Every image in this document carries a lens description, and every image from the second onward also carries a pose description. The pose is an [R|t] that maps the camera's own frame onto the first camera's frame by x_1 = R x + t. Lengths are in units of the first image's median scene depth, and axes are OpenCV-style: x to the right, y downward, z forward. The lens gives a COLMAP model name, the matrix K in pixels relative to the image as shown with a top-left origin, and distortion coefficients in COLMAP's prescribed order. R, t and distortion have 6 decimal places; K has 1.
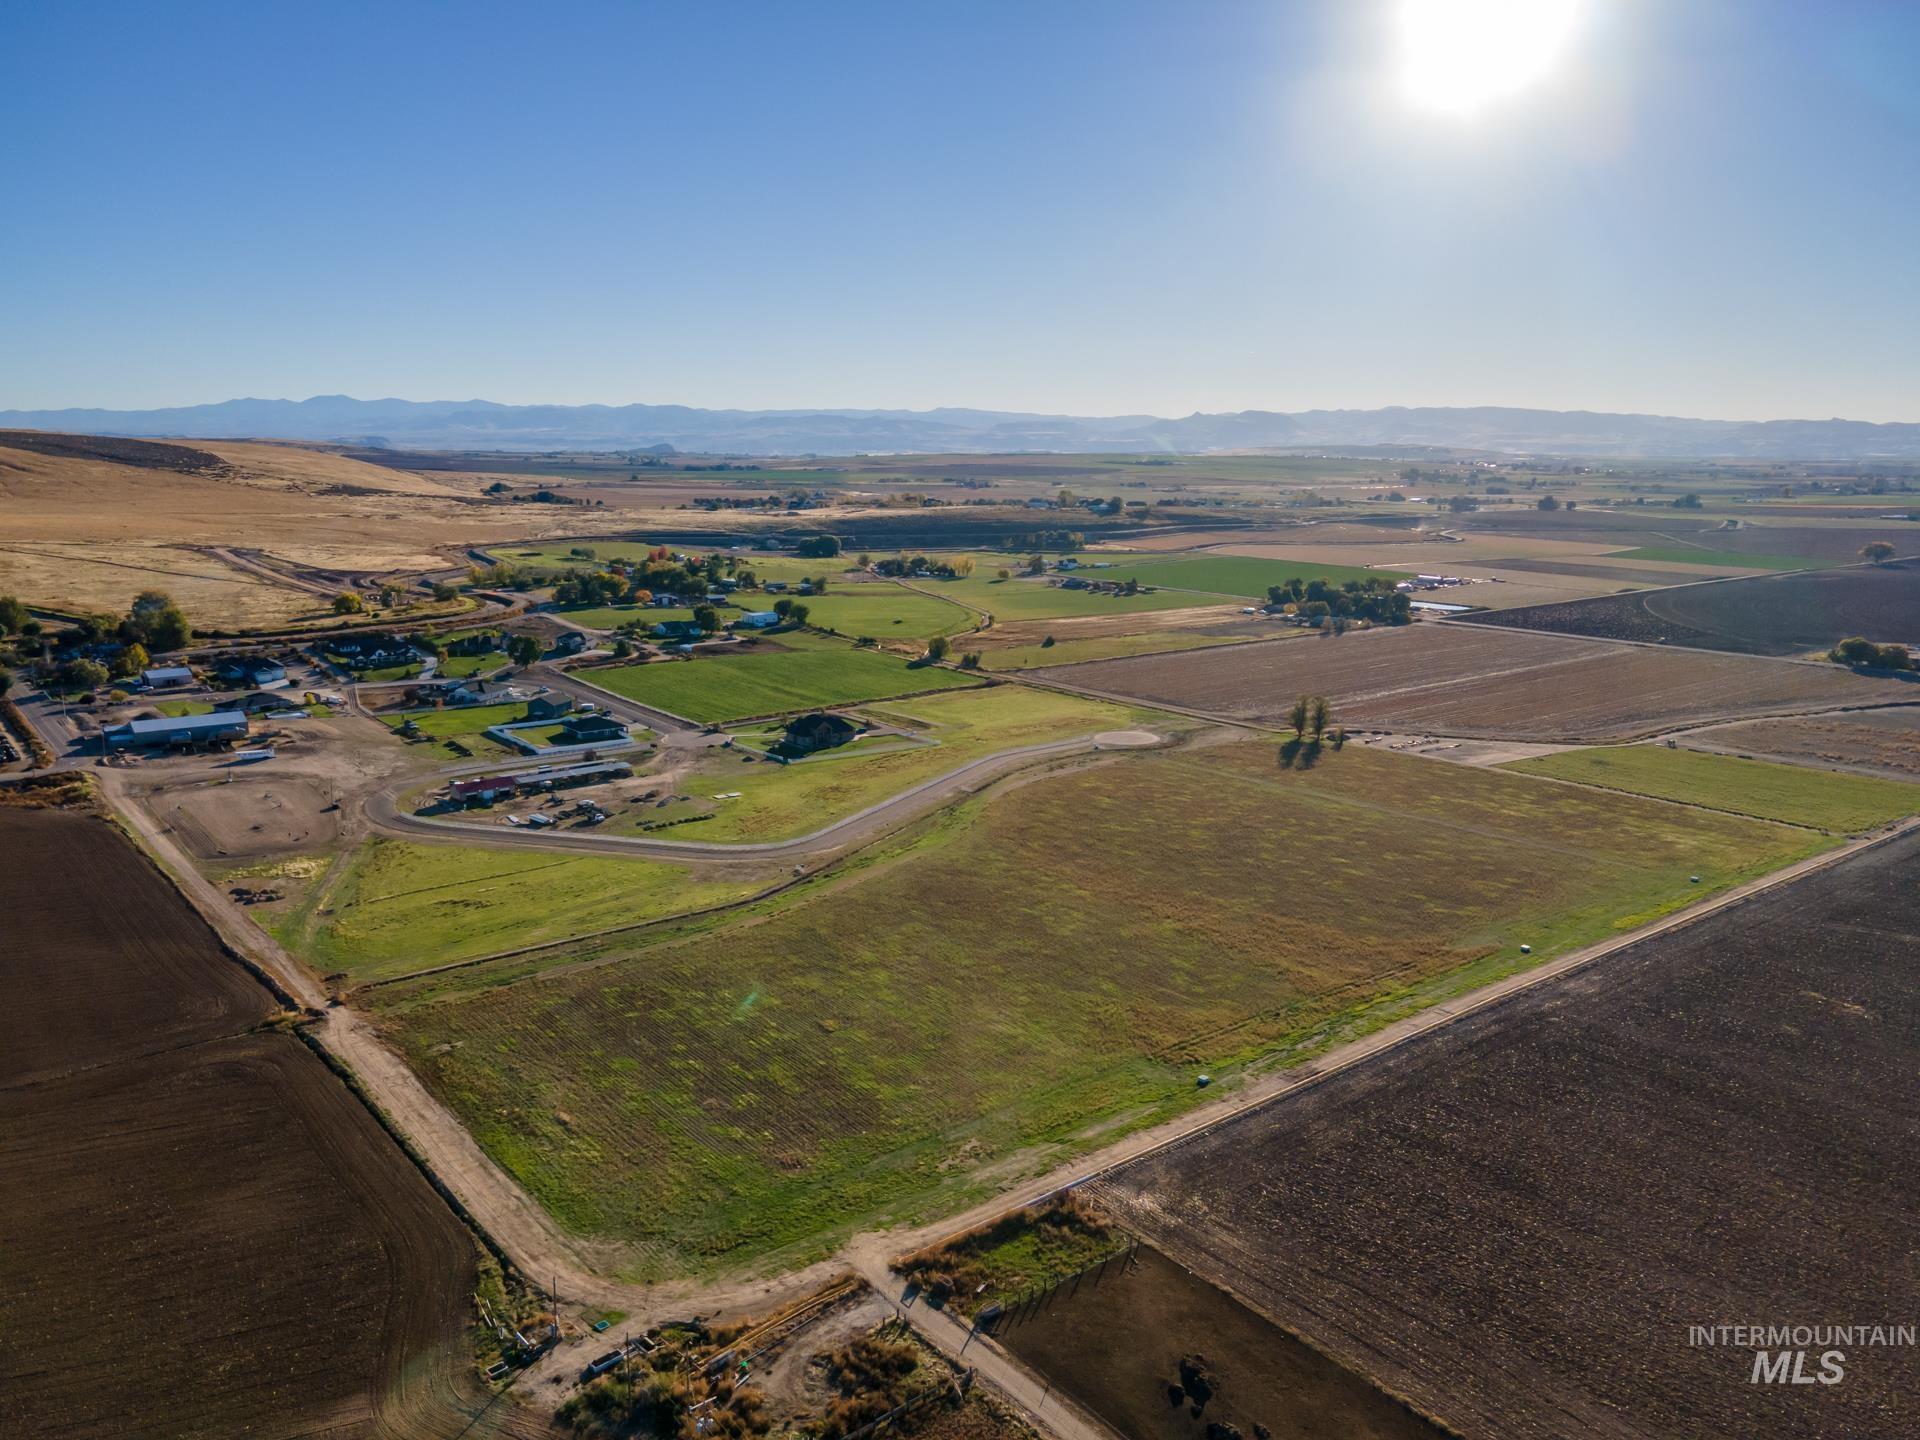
lens RADIAL K [[1393.7, 0, 960.0], [0, 1393.7, 720.0], [0, 0, 1]] dist [0.019452, 0.036649]
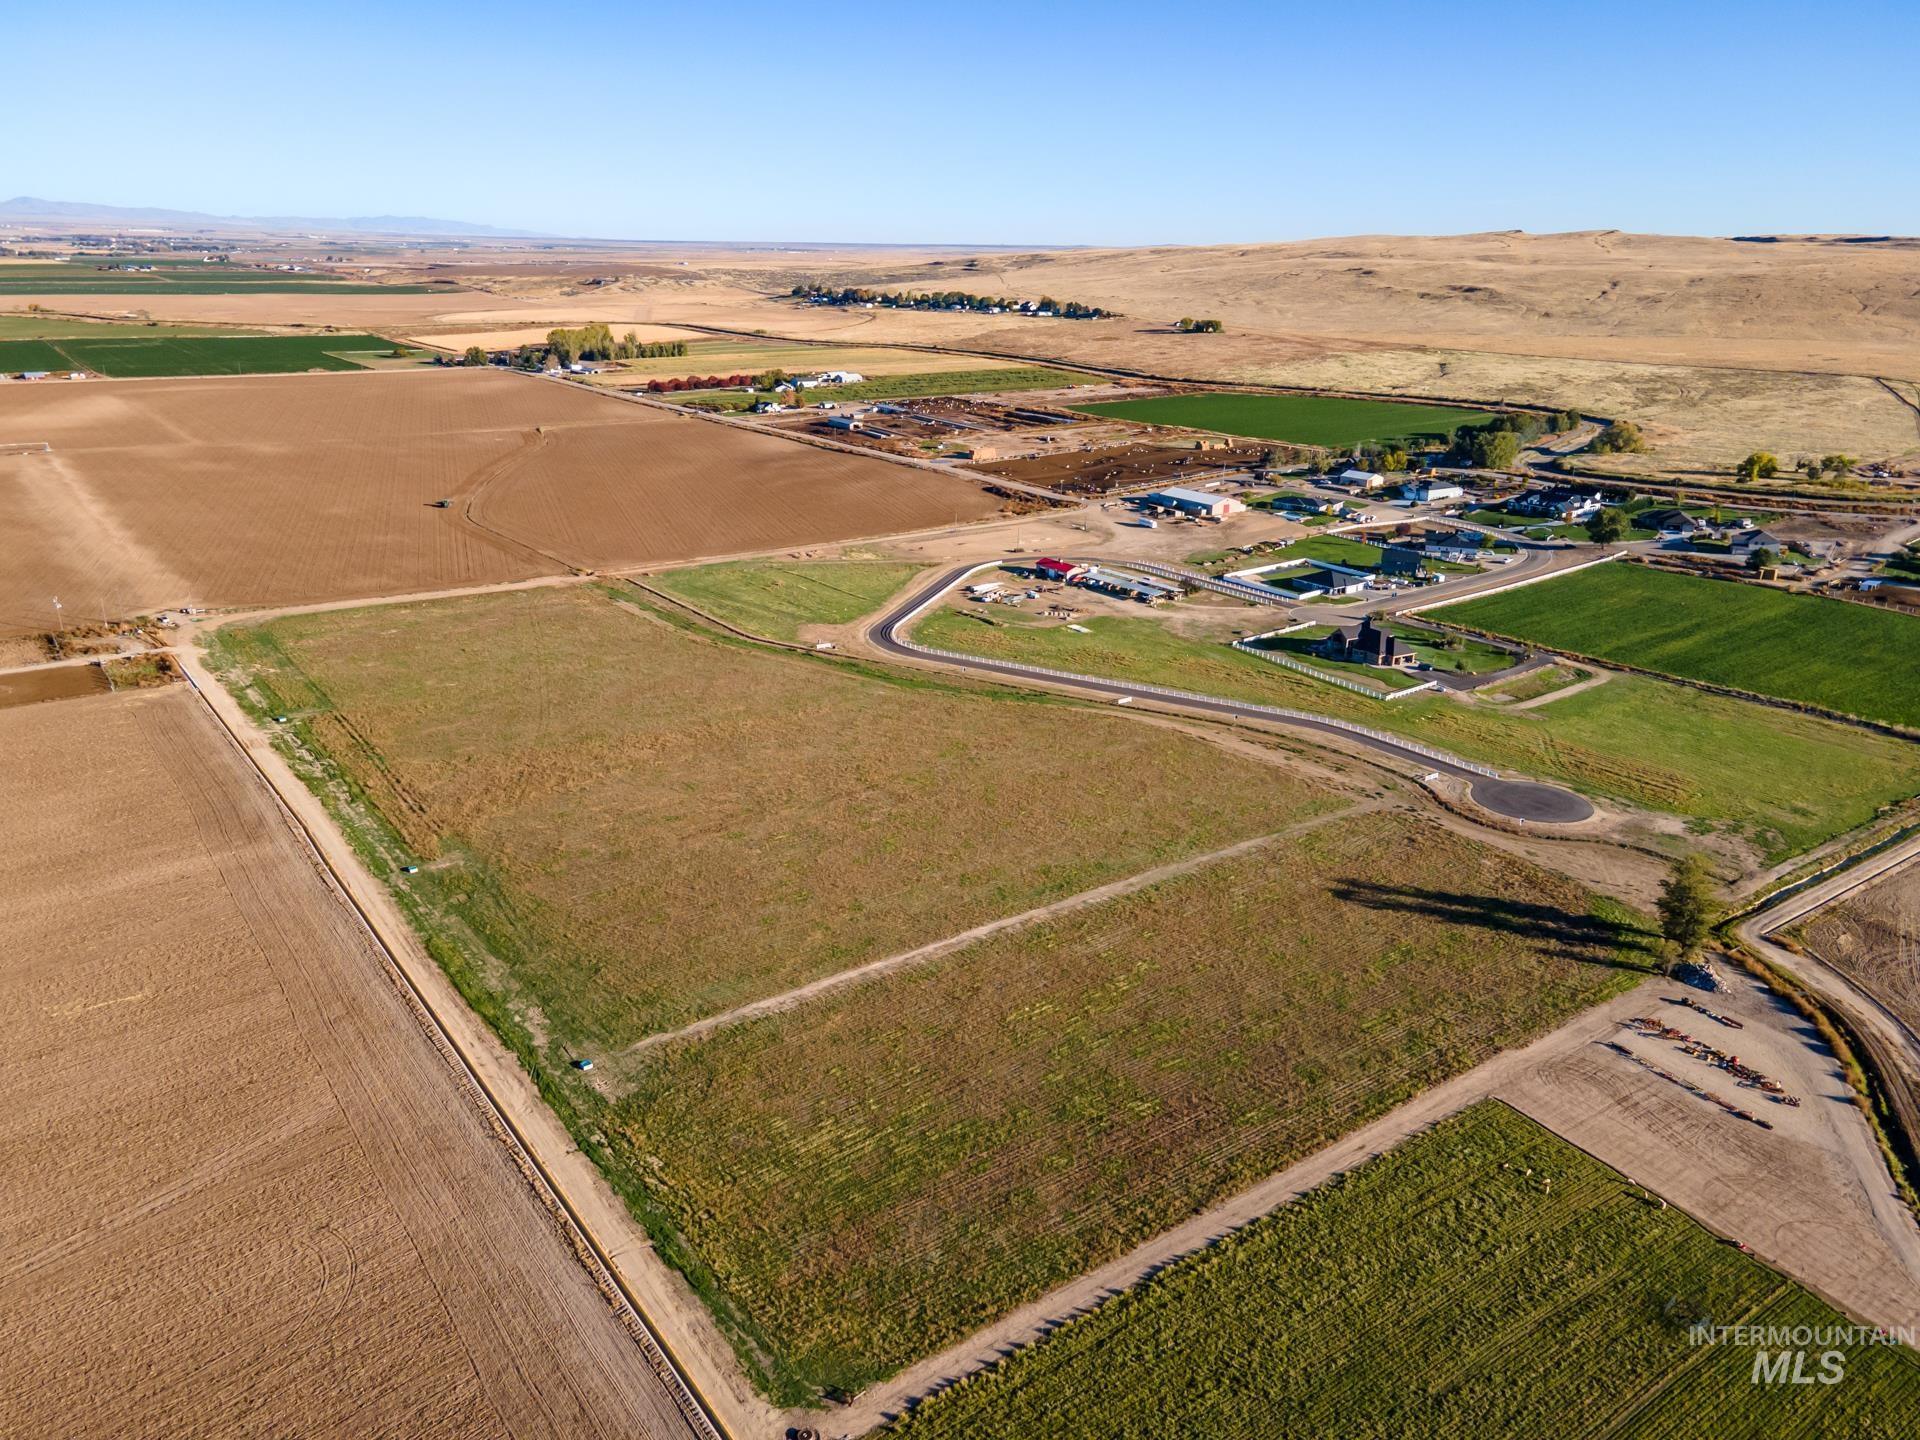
lens RADIAL K [[1401.1, 0, 960.0], [0, 1401.1, 720.0], [0, 0, 1]] dist [0.014841, 0.050639]
pose [[-0.044119, 0.312487, -0.948897, 0.870235], [-0.213338, 0.924965, 0.314525, -0.196461], [0.975982, 0.216313, 0.025857, 0.947320]]
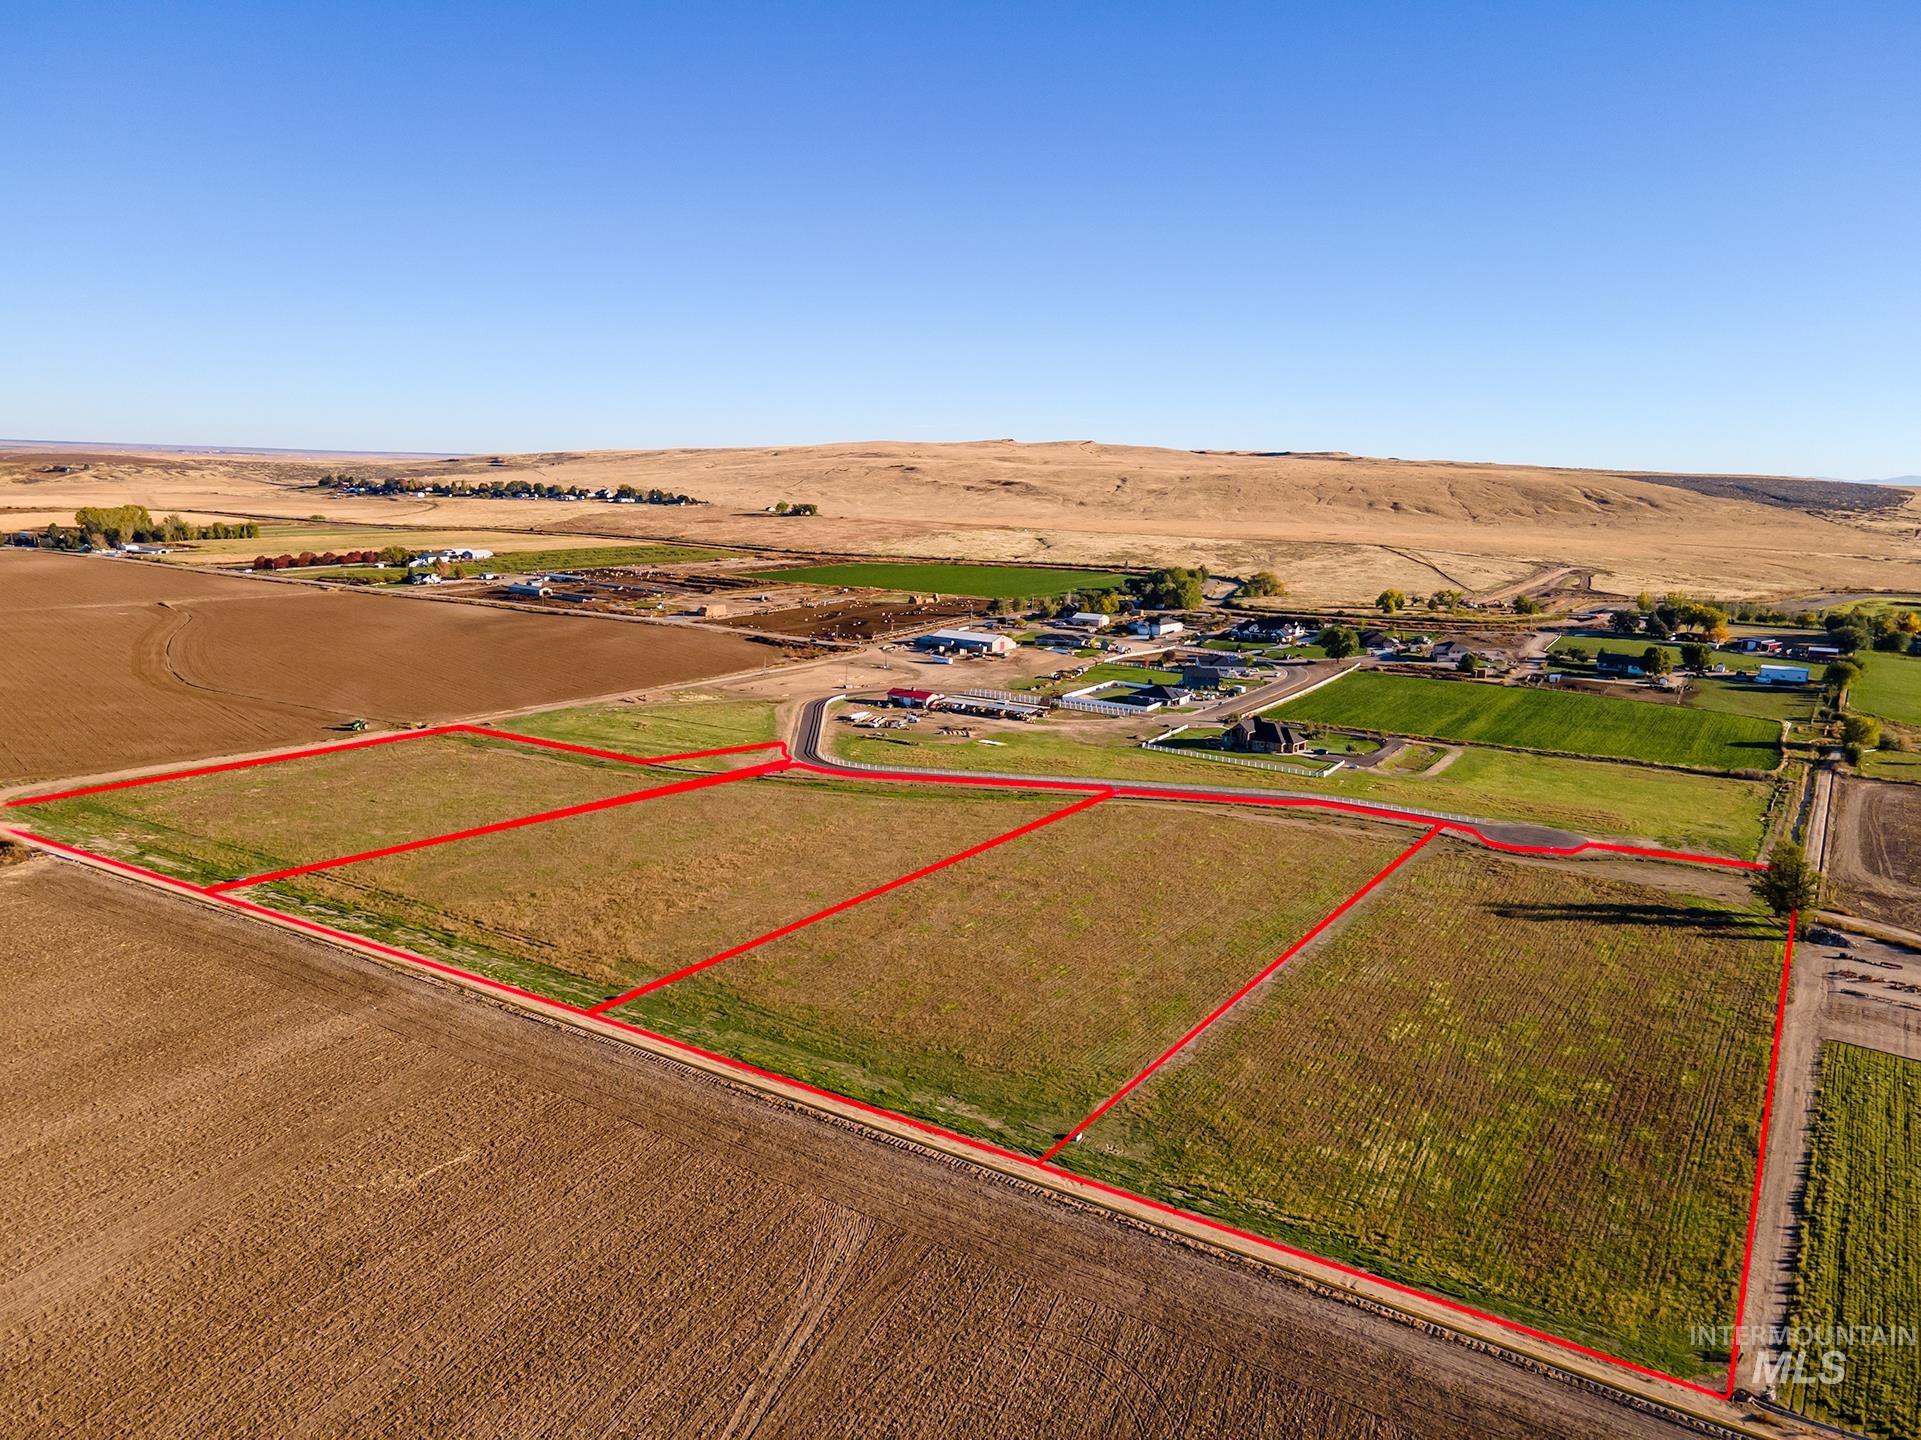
lens RADIAL K [[1401.9, 0, 960.5], [0, 1401.9, 720.0], [0, 0, 1]] dist [0.014841, 0.050639]
pose [[0.315075, 0.167503, -0.934168, 0.824586], [-0.210836, 0.972060, 0.103187, -0.066724], [0.925352, 0.164445, 0.341587, 0.654584]]
